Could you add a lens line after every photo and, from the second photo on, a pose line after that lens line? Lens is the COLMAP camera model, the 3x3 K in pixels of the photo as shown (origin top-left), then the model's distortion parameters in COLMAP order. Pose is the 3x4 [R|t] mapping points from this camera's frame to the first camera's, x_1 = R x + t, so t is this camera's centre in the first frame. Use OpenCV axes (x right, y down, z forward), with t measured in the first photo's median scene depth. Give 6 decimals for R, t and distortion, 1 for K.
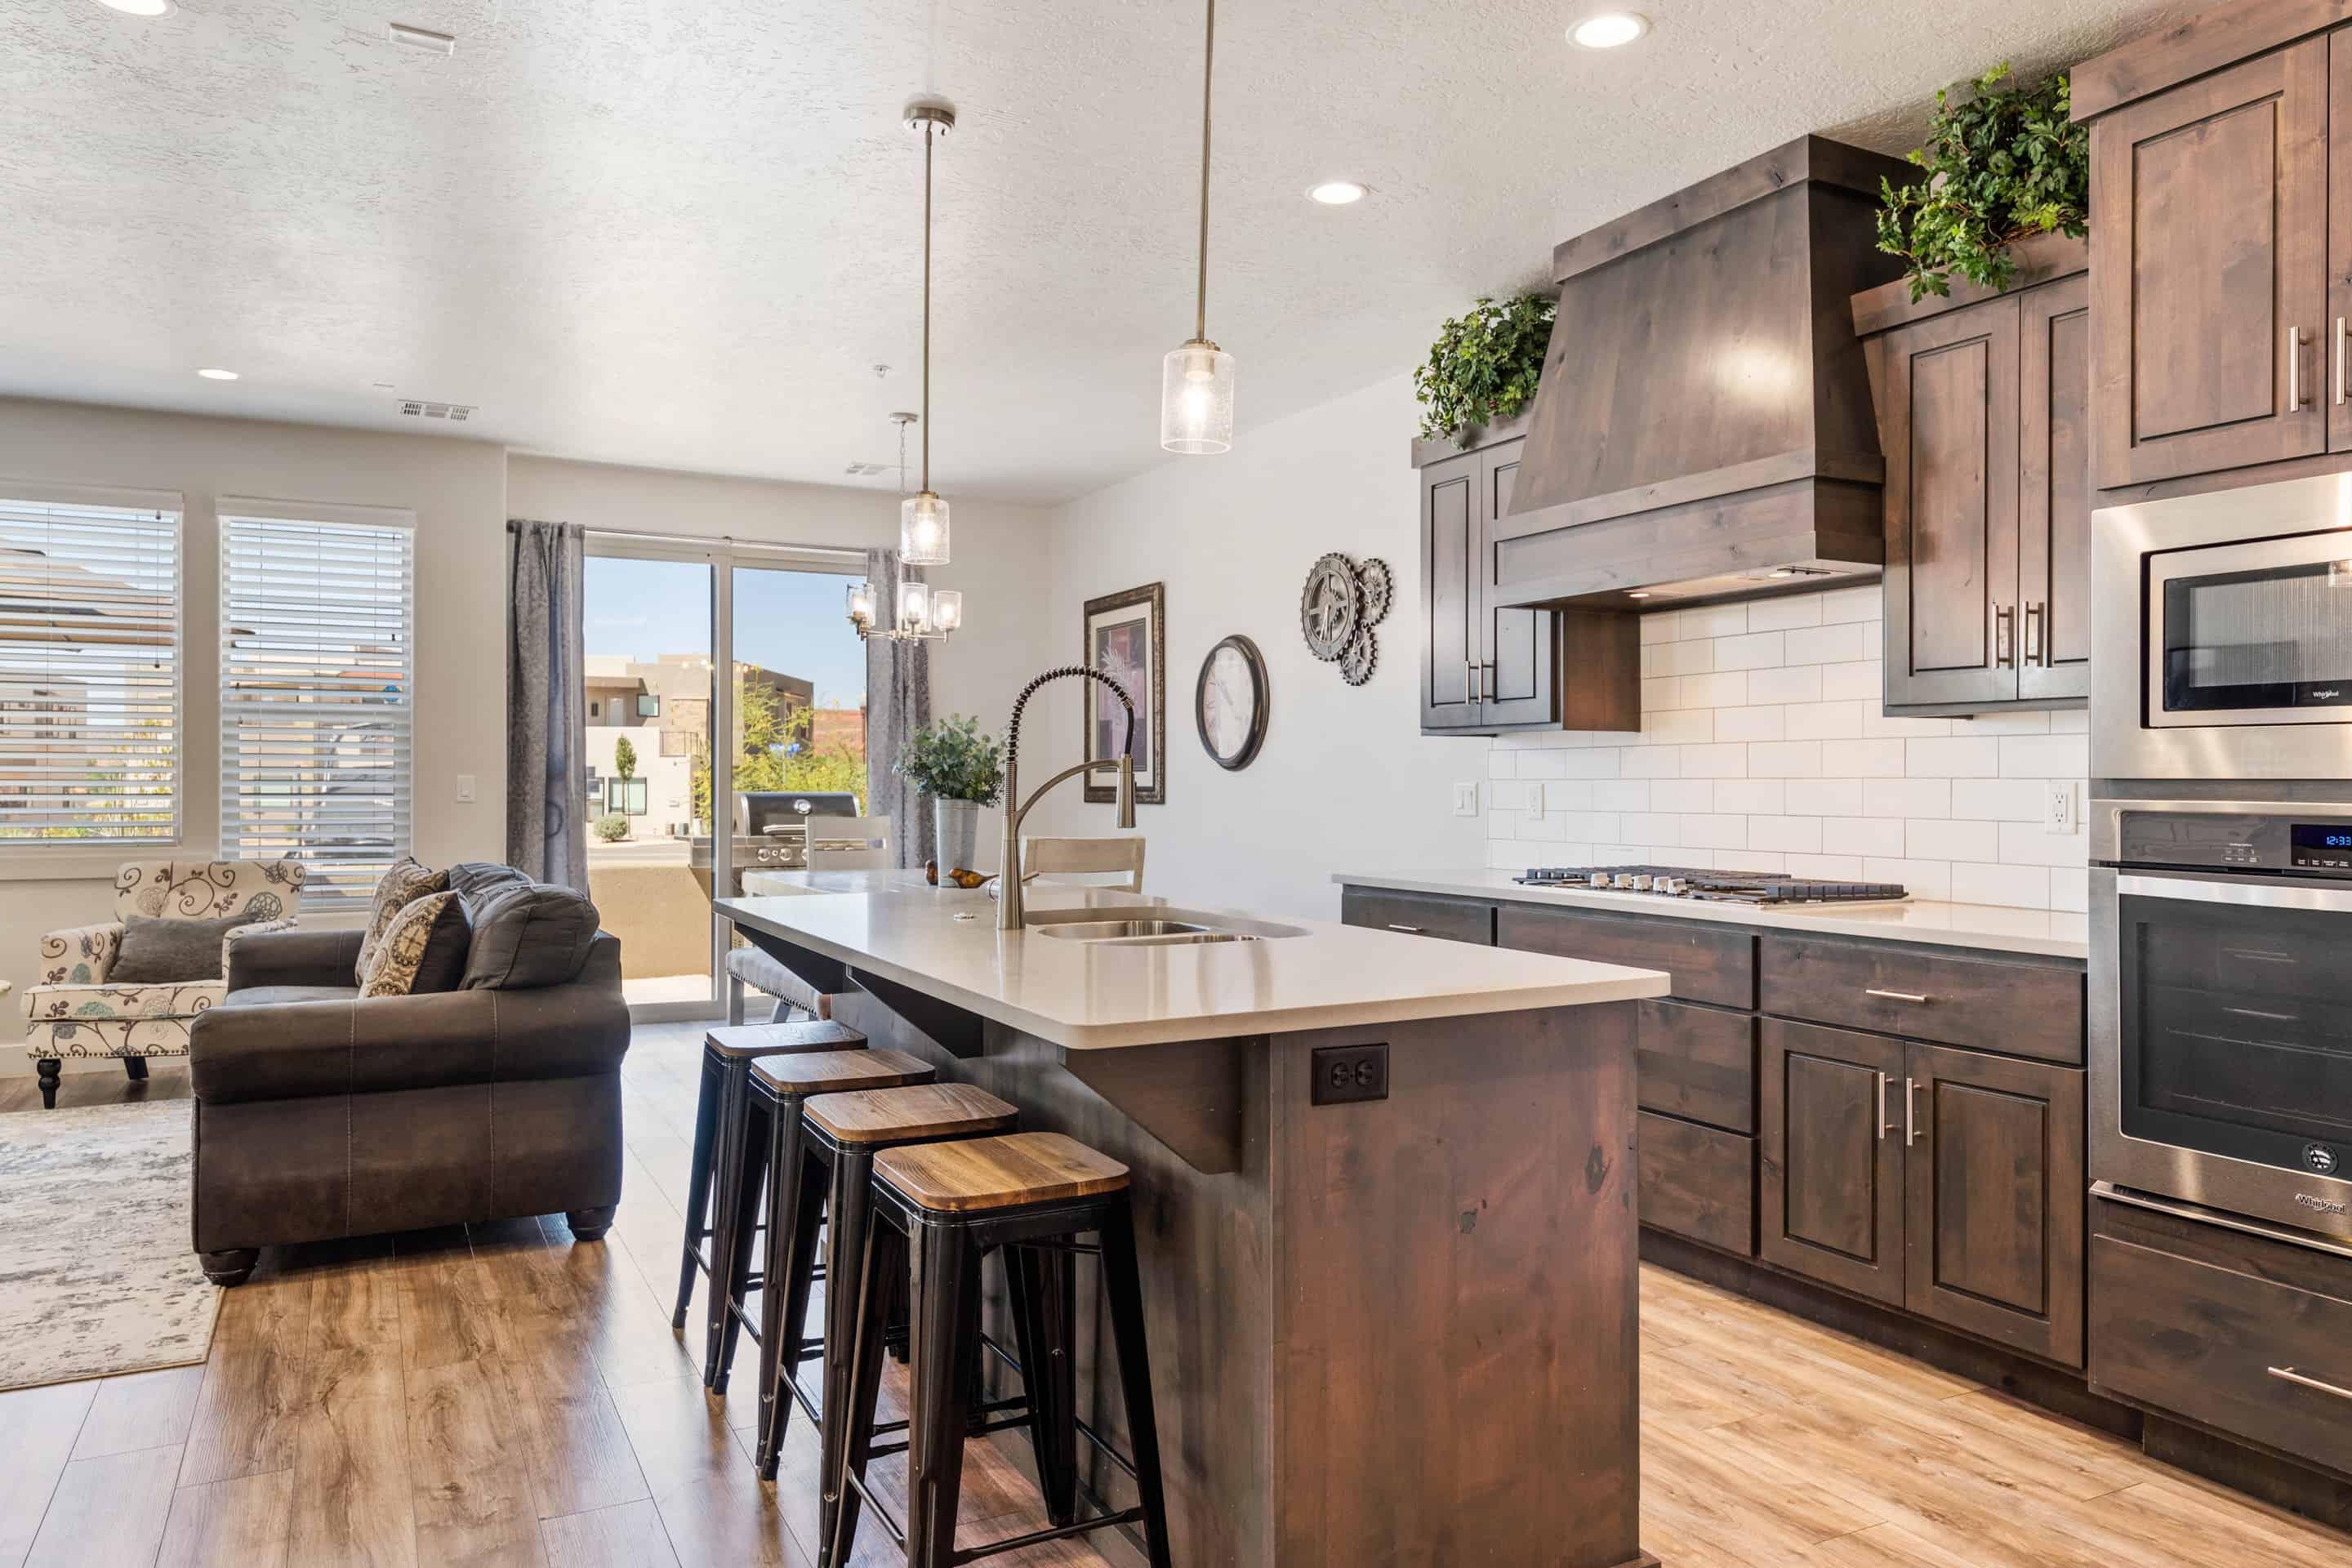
lens RADIAL K [[1604.6, 0, 1176.0], [0, 1604.6, 784.0], [0, 0, 1]] dist [0.001158, -0.001073]
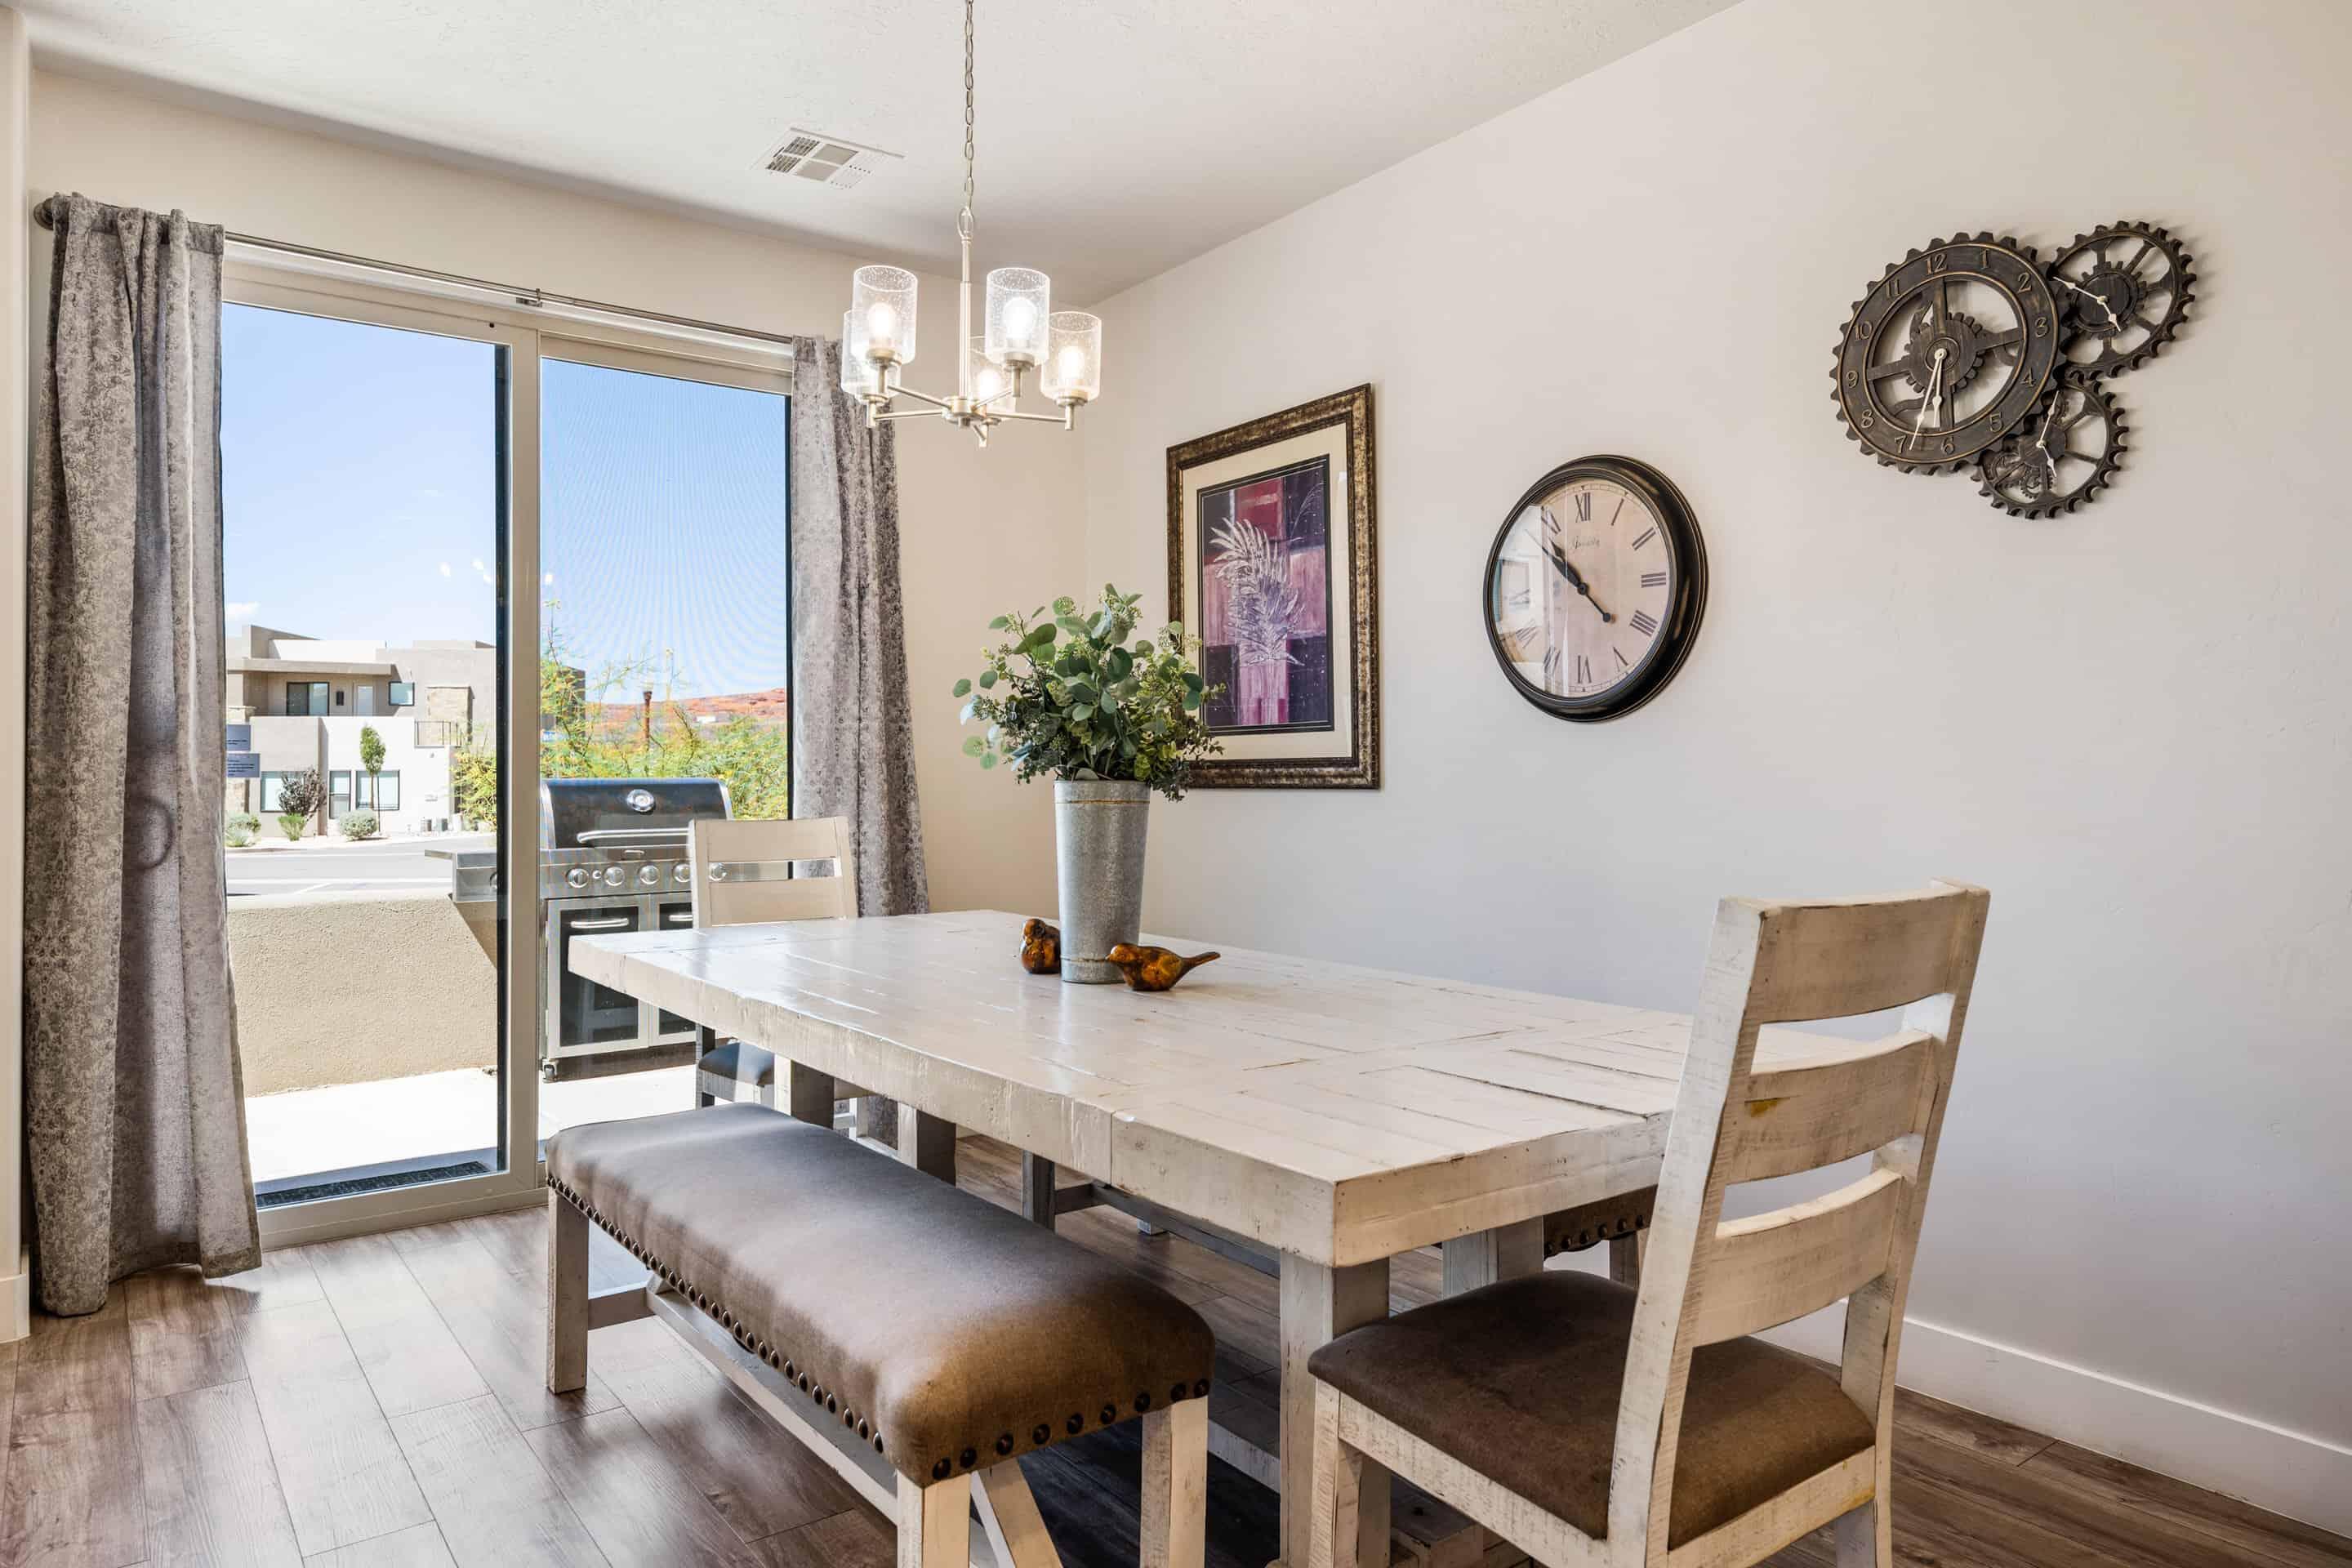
lens RADIAL K [[1467.2, 0, 1167.3], [0, 1467.2, 748.4], [0, 0, 1]] dist [0.007157, 0.000759]
pose [[0.987073, -0.005727, 0.160170, -0.157768], [0.008503, 0.999825, -0.016653, 0.006355], [-0.160047, 0.017799, 0.986949, 0.514458]]
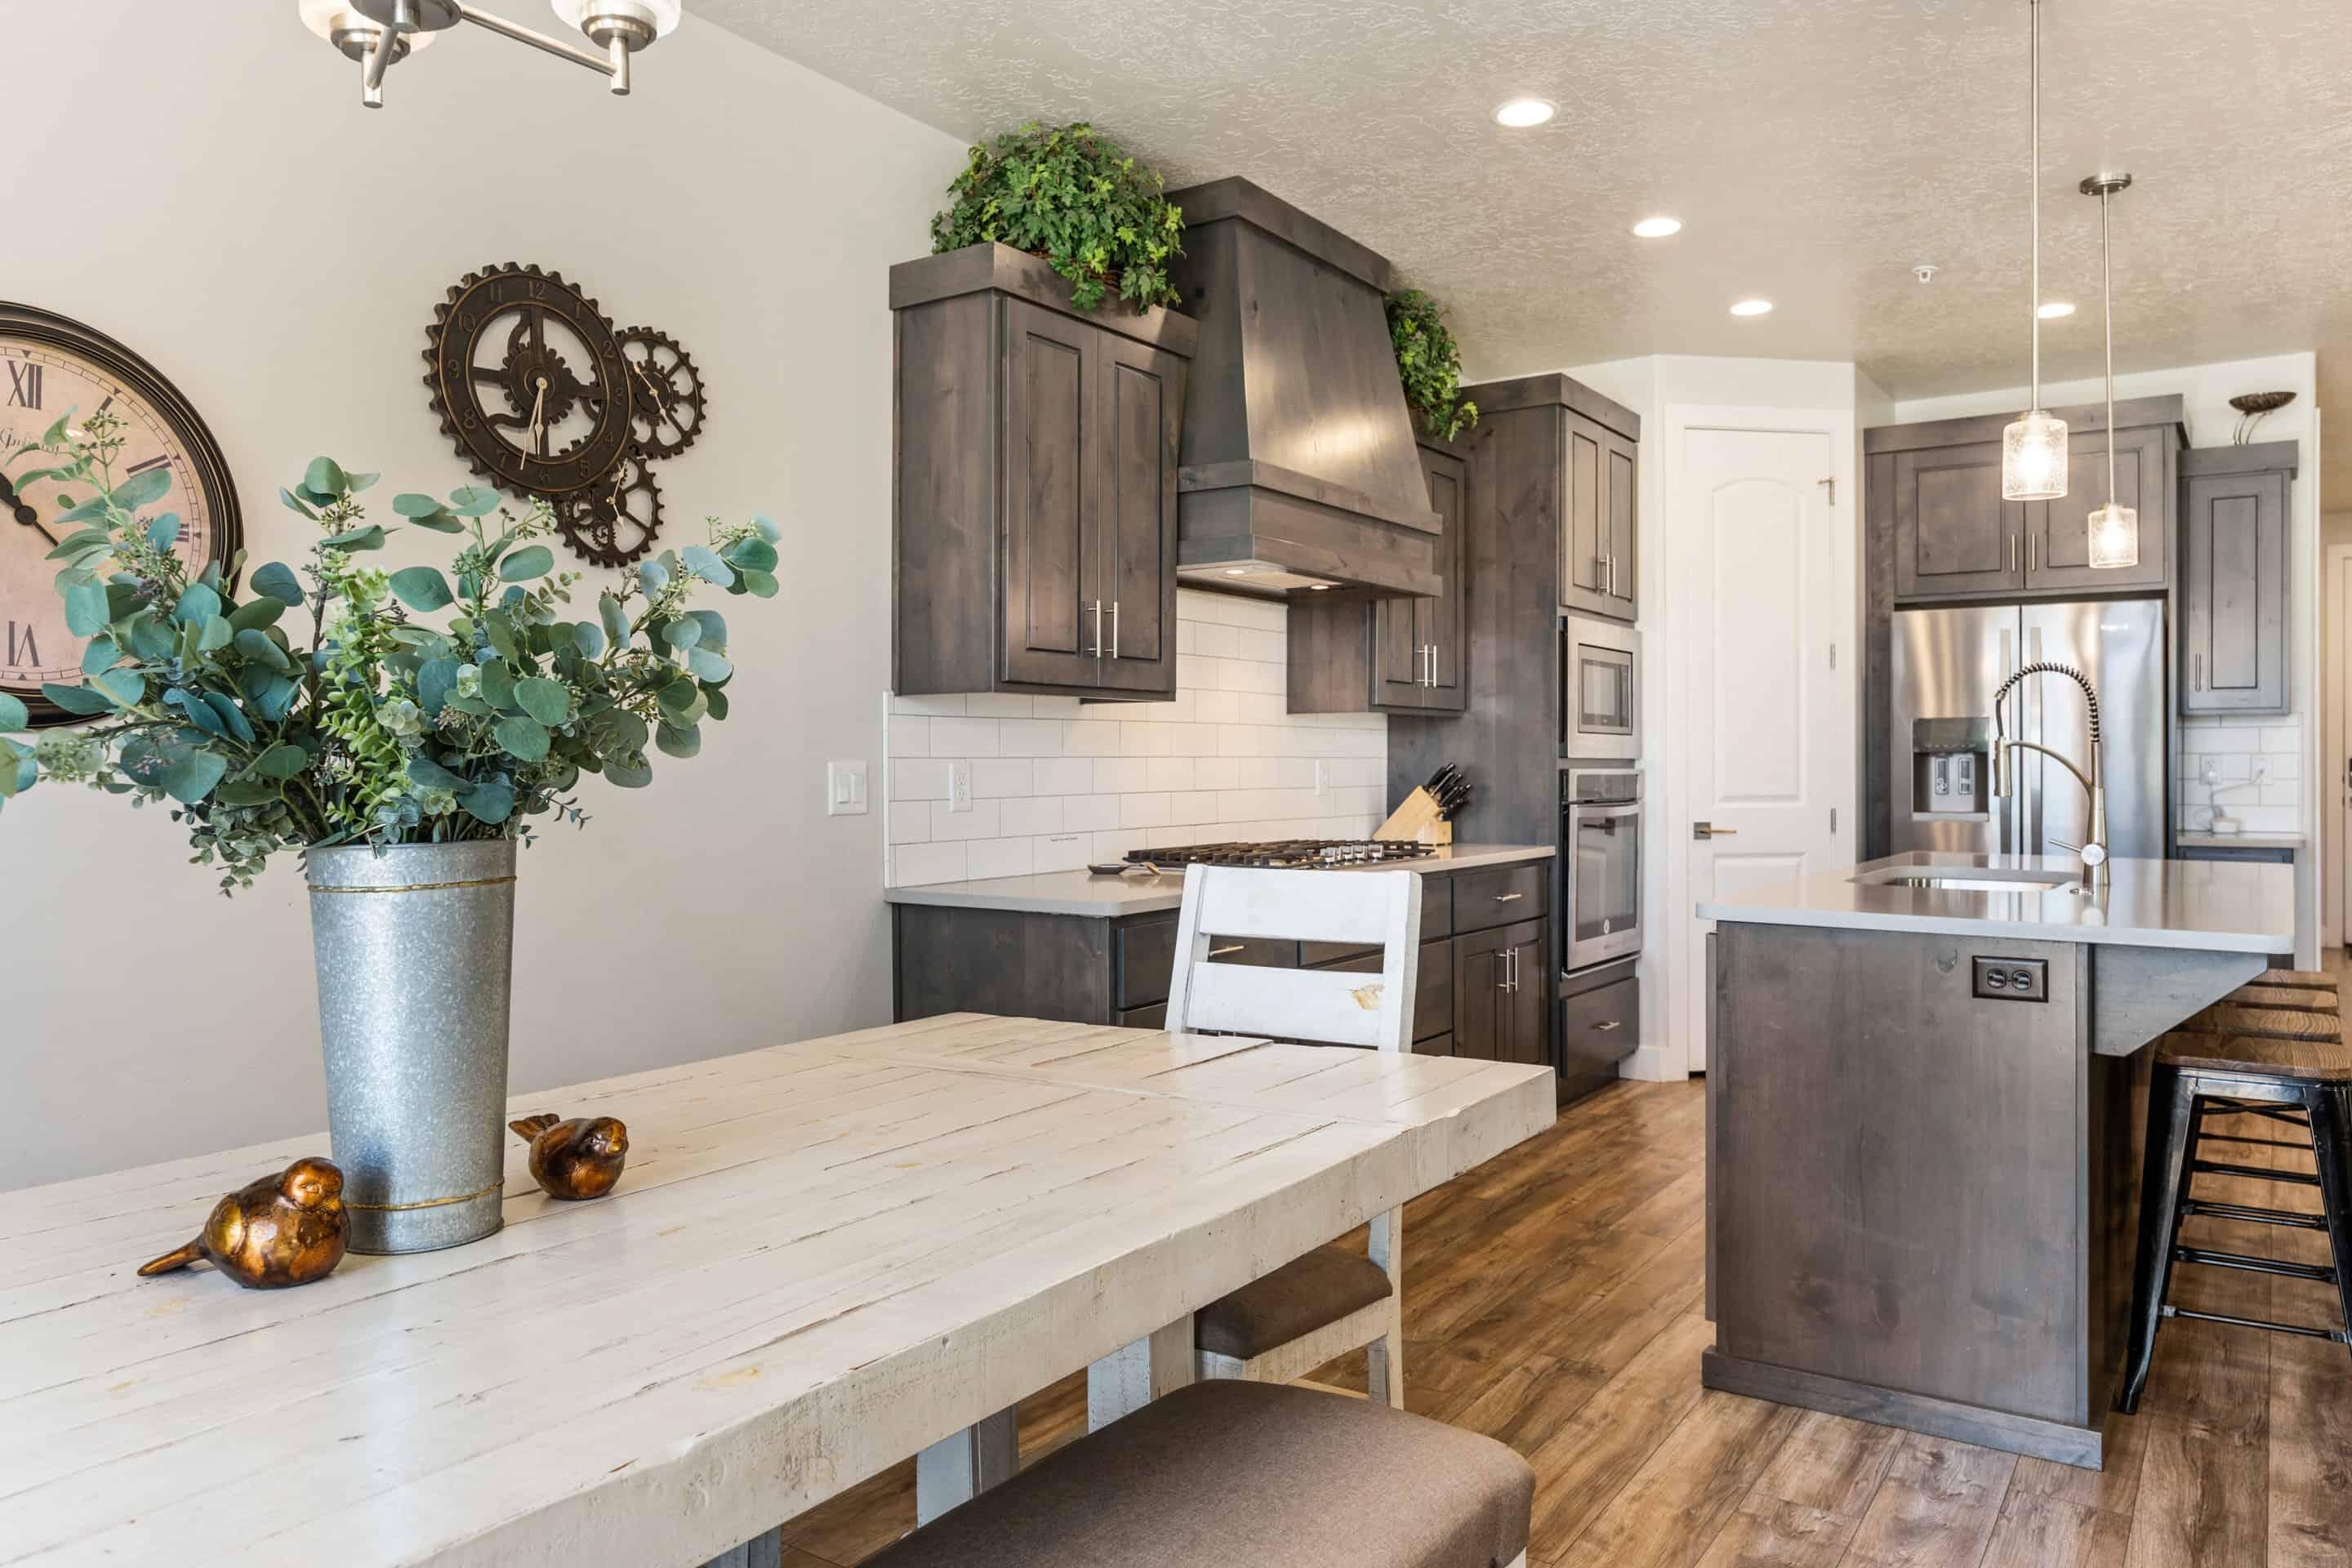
lens RADIAL K [[1604.6, 0, 1176.0], [0, 1604.6, 784.0], [0, 0, 1]] dist [0.001158, -0.001073]
pose [[-0.470747, -0.010367, 0.882208, -0.326991], [0.004982, 0.999884, 0.014408, -0.000332], [-0.882254, 0.011178, -0.470640, 0.870118]]
